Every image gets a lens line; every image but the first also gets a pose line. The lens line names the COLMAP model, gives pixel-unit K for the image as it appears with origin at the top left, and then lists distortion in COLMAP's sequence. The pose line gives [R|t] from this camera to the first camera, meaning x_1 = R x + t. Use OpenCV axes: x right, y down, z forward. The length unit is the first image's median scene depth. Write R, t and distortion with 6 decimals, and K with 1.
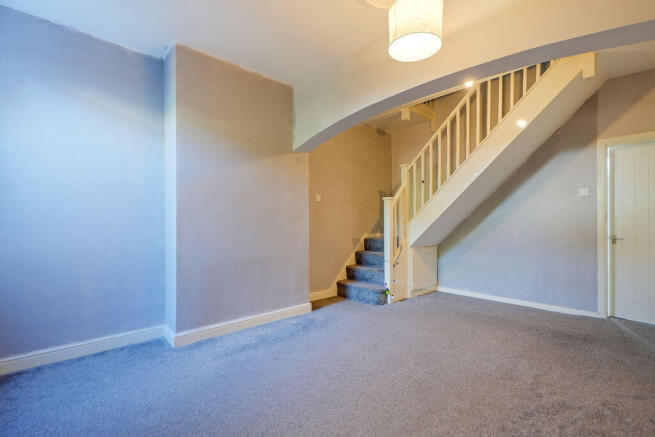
lens RADIAL K [[303.4, 0, 326.6], [0, 303.4, 224.8], [0, 0, 1]] dist [0.001854, 0.000249]
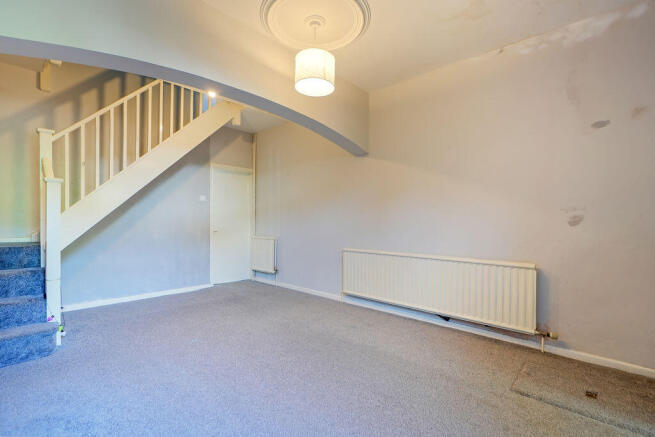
lens RADIAL K [[296.0, 0, 327.5], [0, 296.0, 218.5], [0, 0, 1]] dist [-0.000943, -0.000049]
pose [[-0.058132, 0.009180, 0.998267, -0.510655], [0.007406, 0.999934, -0.008764, 0.001108], [-0.998281, 0.006884, -0.058196, 0.523885]]
